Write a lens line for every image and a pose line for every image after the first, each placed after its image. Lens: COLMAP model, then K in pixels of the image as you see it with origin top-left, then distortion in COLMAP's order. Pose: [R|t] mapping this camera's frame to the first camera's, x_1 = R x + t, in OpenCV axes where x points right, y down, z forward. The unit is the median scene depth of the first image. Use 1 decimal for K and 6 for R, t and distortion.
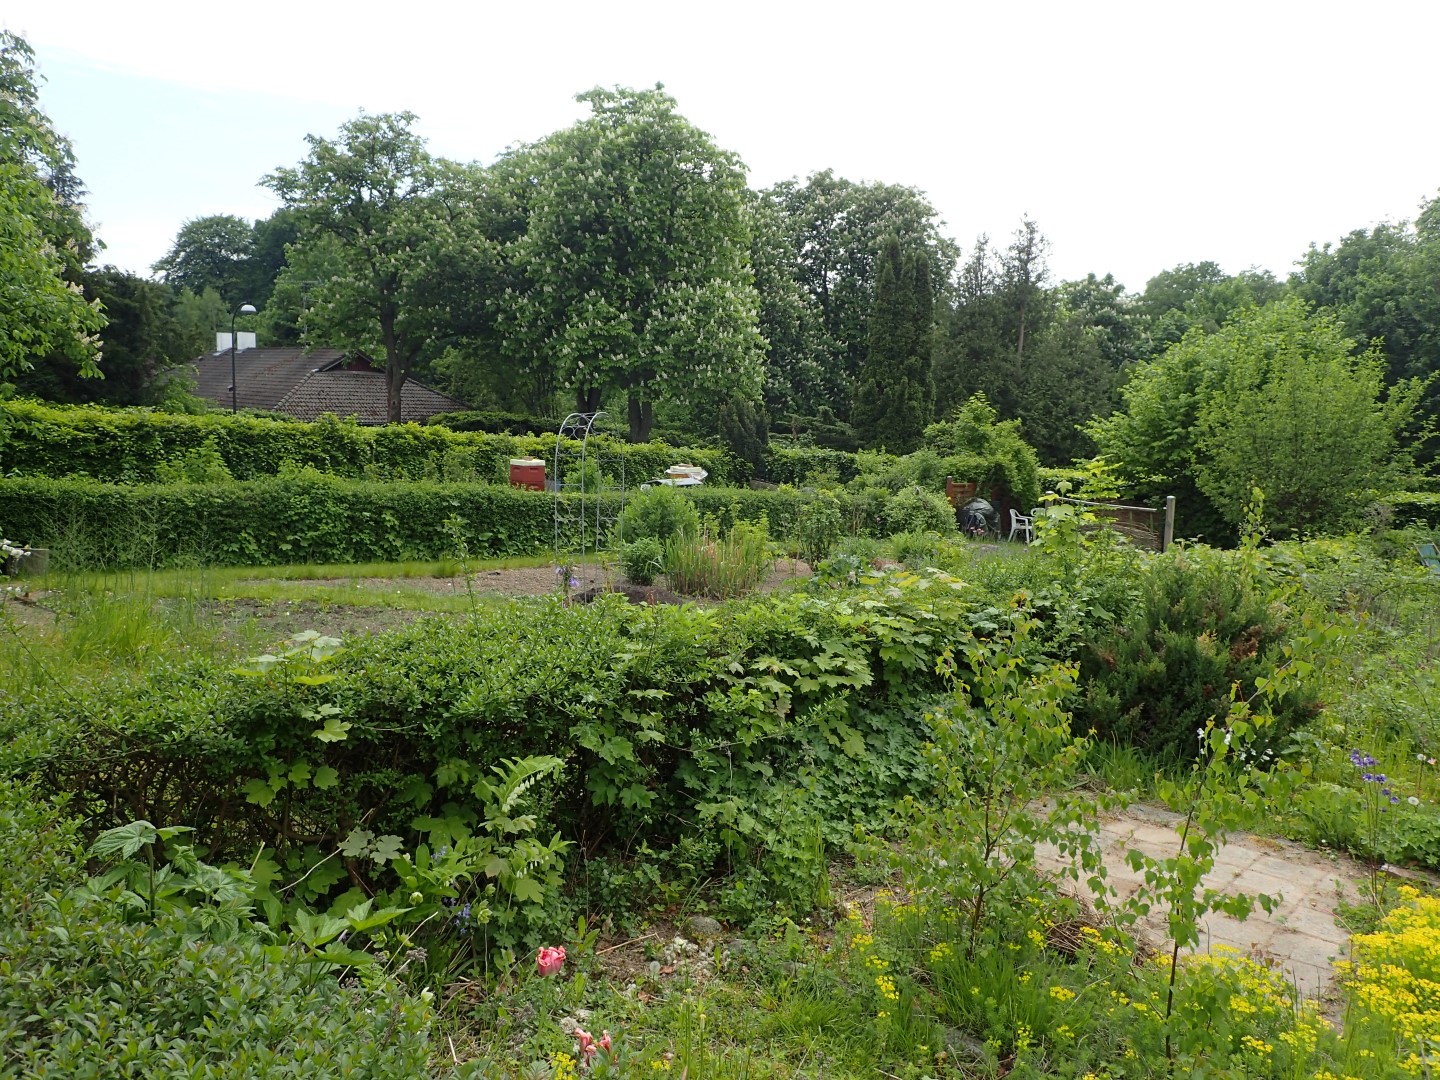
lens RADIAL K [[1083.0, 0, 729.2], [0, 1083.0, 526.8], [0, 0, 1]] dist [0.014071, 0.001081]
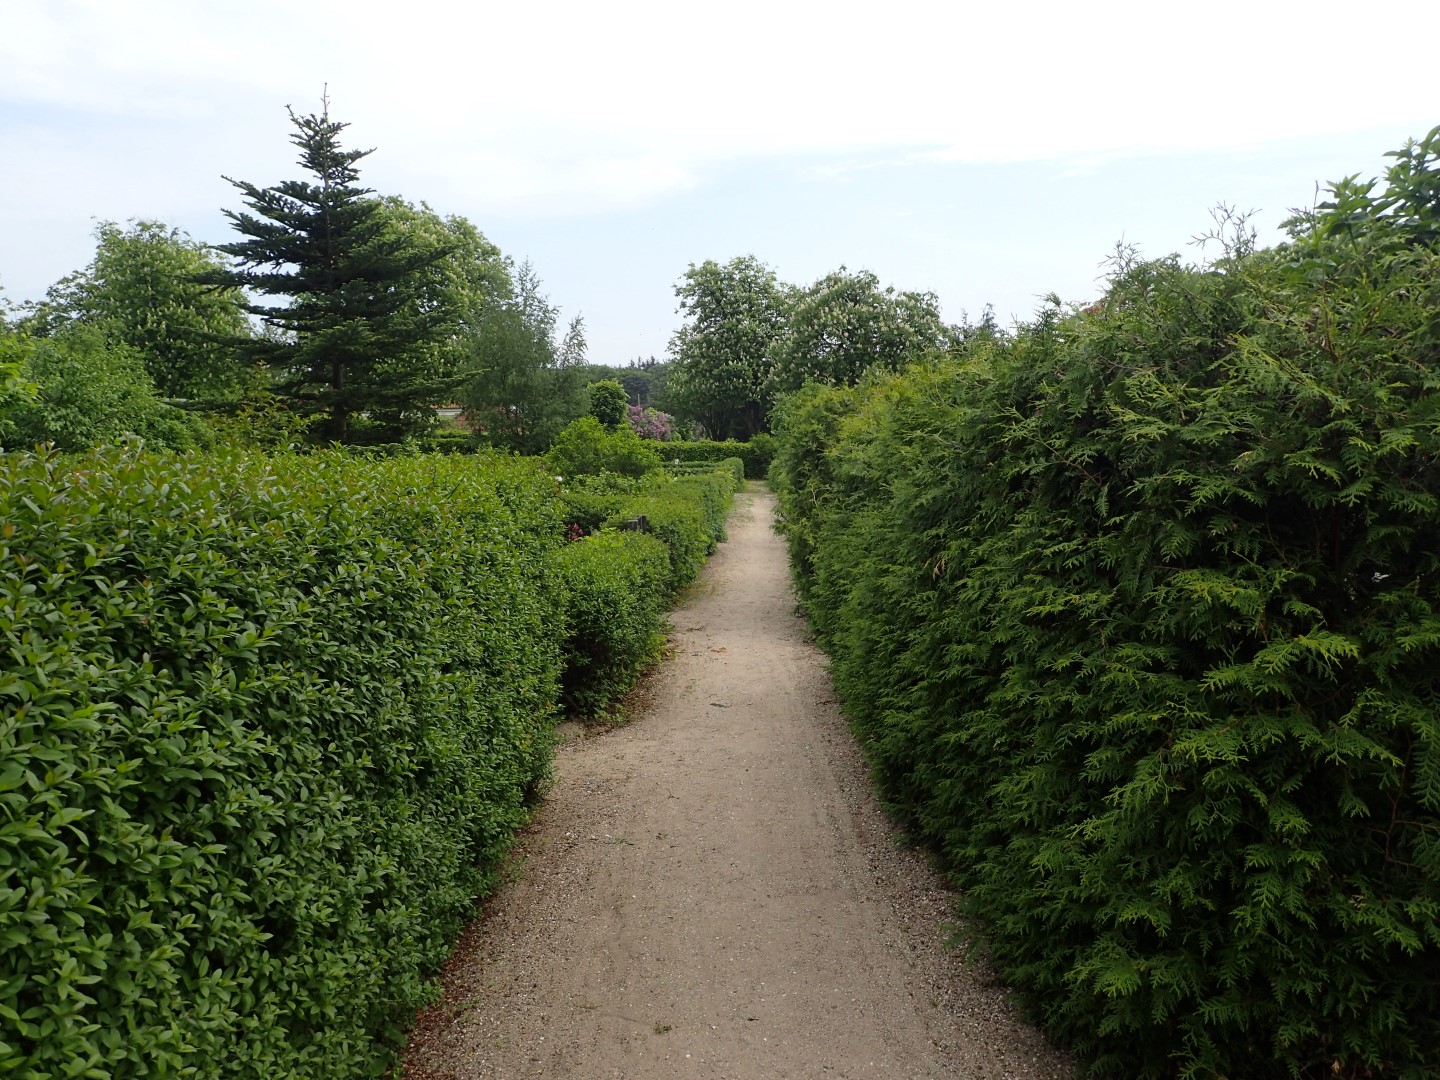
lens RADIAL K [[1083.0, 0, 729.2], [0, 1083.0, 526.8], [0, 0, 1]] dist [0.014071, 0.001081]
pose [[0.632277, 0.024317, -0.774361, 0.534716], [-0.051686, 0.998604, -0.010844, 0.061290], [0.773016, 0.046881, 0.632651, -0.475295]]
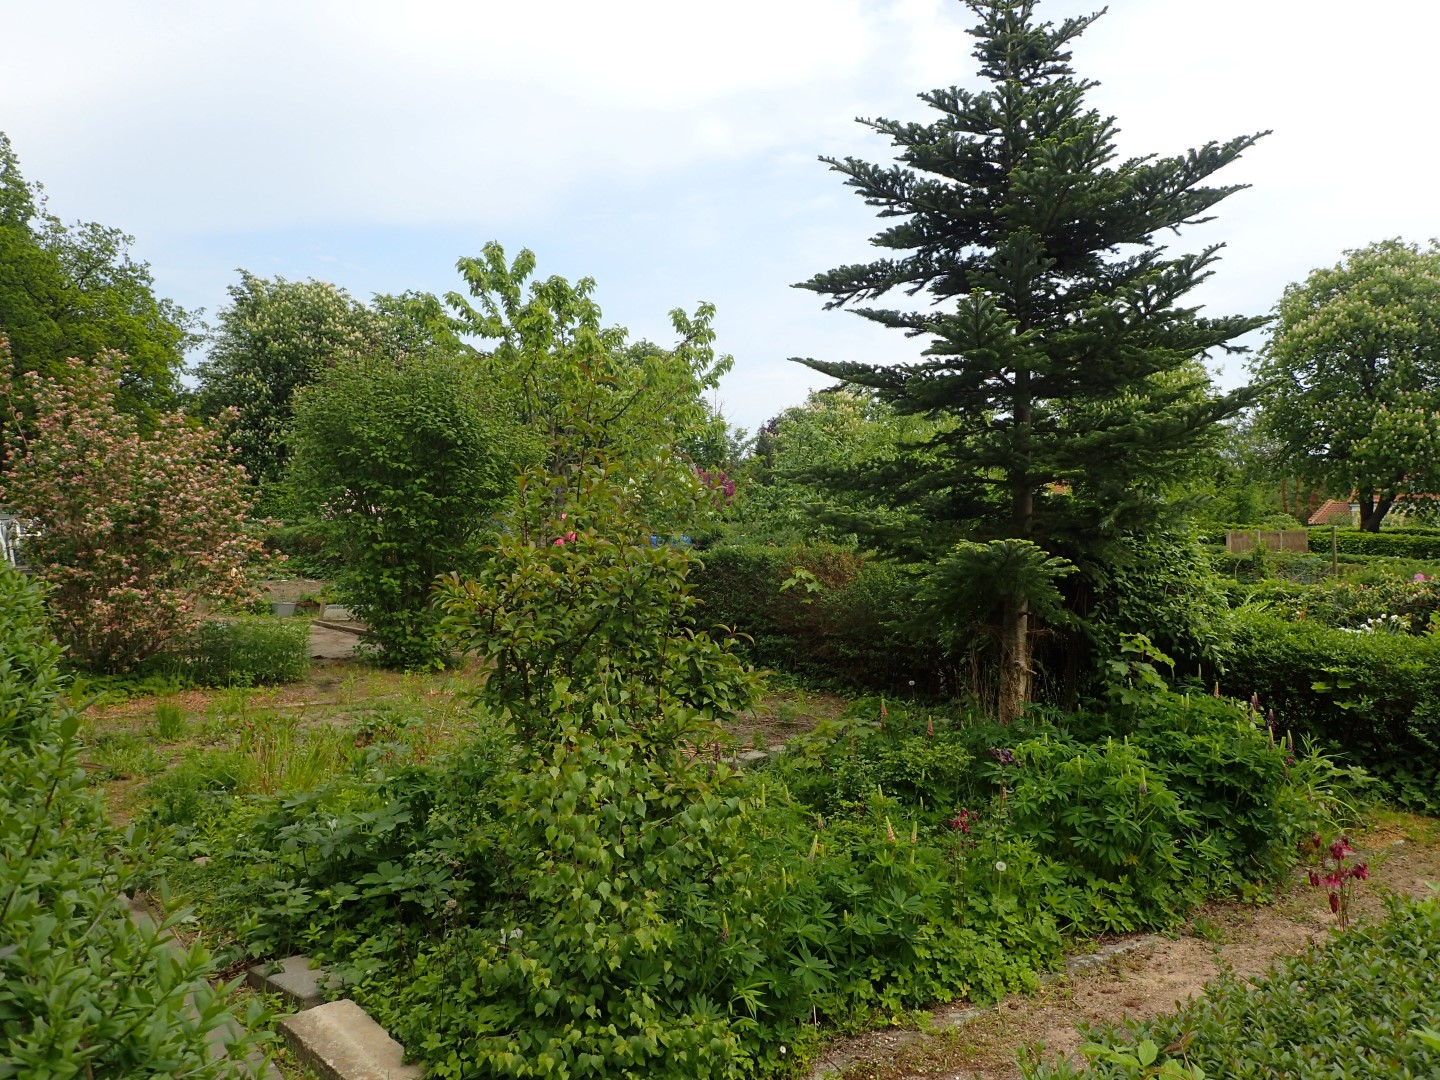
lens RADIAL K [[1085.6, 0, 720.5], [0, 1085.6, 532.5], [0, 0, 1]] dist [-0.030113, 0.057476]
pose [[-0.187631, -0.037638, -0.981518, 0.403499], [-0.115051, 0.993229, -0.016093, 0.047396], [0.975478, 0.109905, -0.190691, -0.379156]]
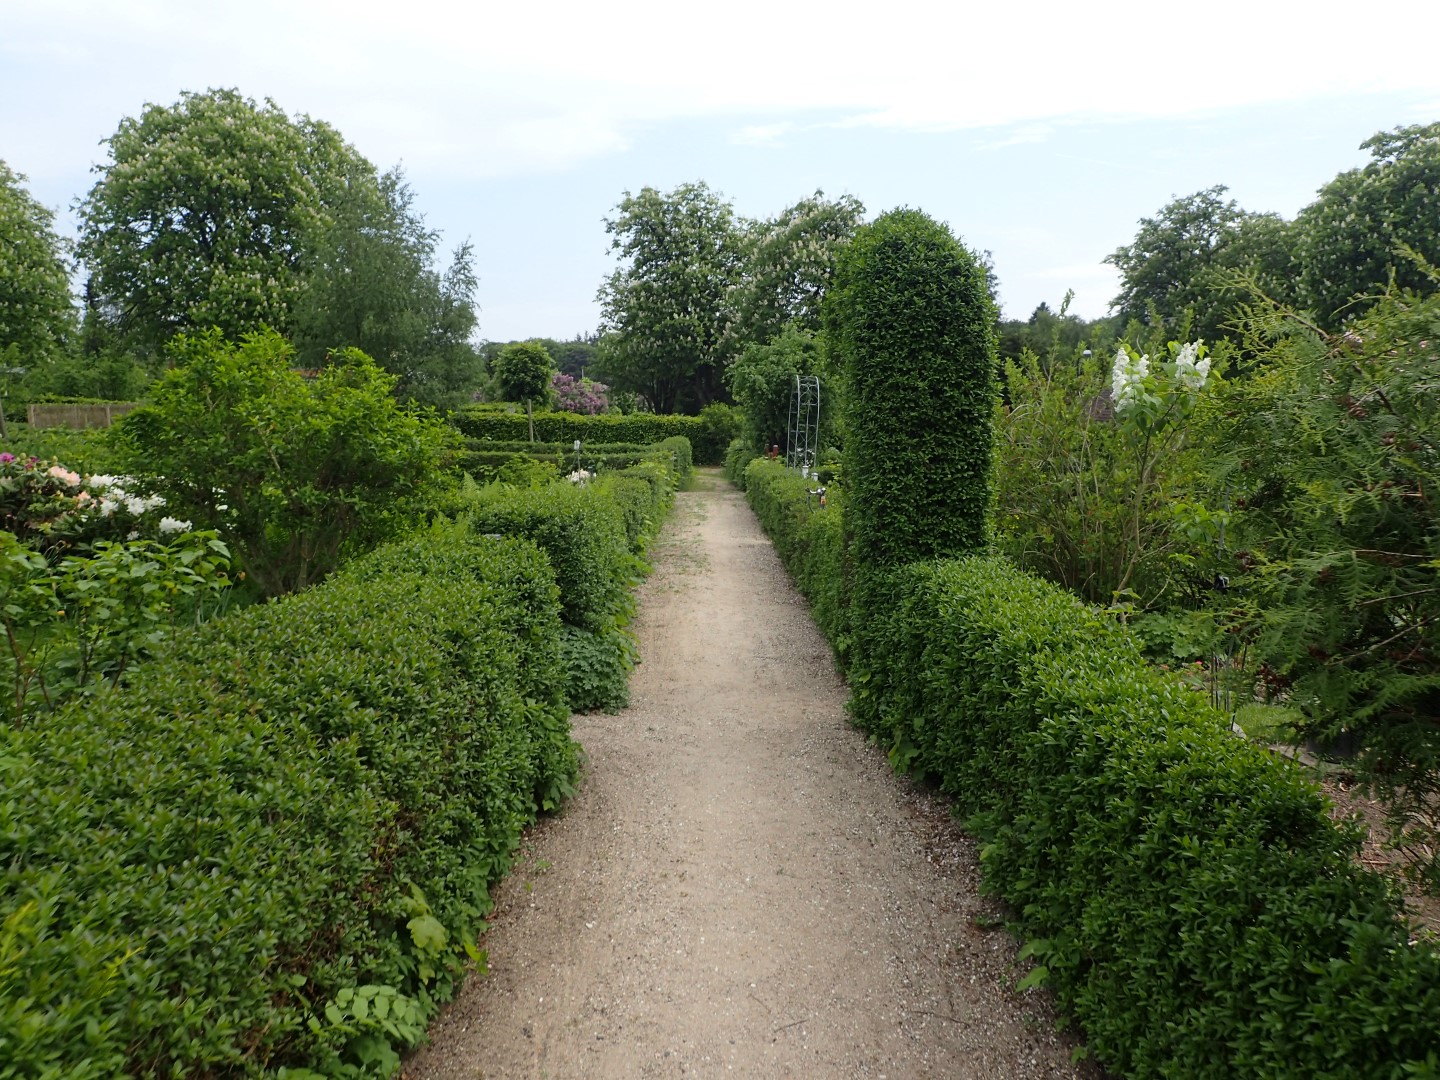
lens RADIAL K [[1083.0, 0, 729.2], [0, 1083.0, 526.8], [0, 0, 1]] dist [0.014071, 0.001081]
pose [[0.666352, 0.037615, -0.744688, 0.295511], [-0.047767, 0.998829, 0.007710, 0.036385], [0.744106, 0.030434, 0.667368, -0.273136]]
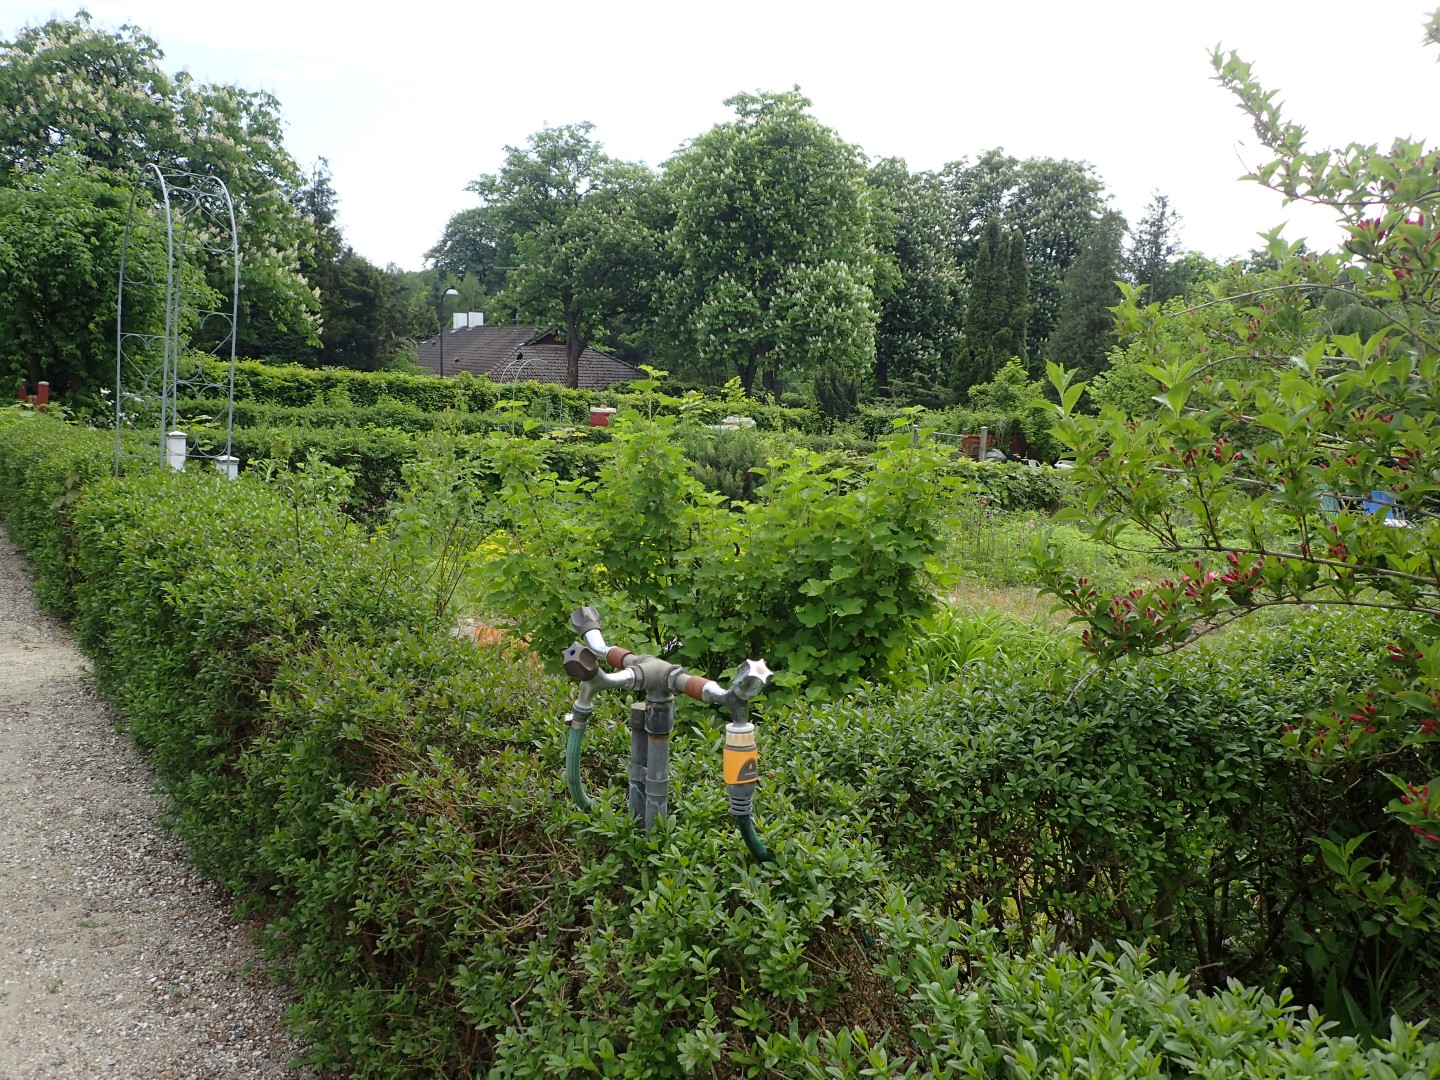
lens RADIAL K [[1083.0, 0, 729.2], [0, 1083.0, 526.8], [0, 0, 1]] dist [0.014071, 0.001081]
pose [[0.975422, 0.032838, -0.217882, 0.128073], [-0.028316, 0.999315, 0.023848, 0.023113], [0.218516, -0.017092, 0.975684, -0.119213]]
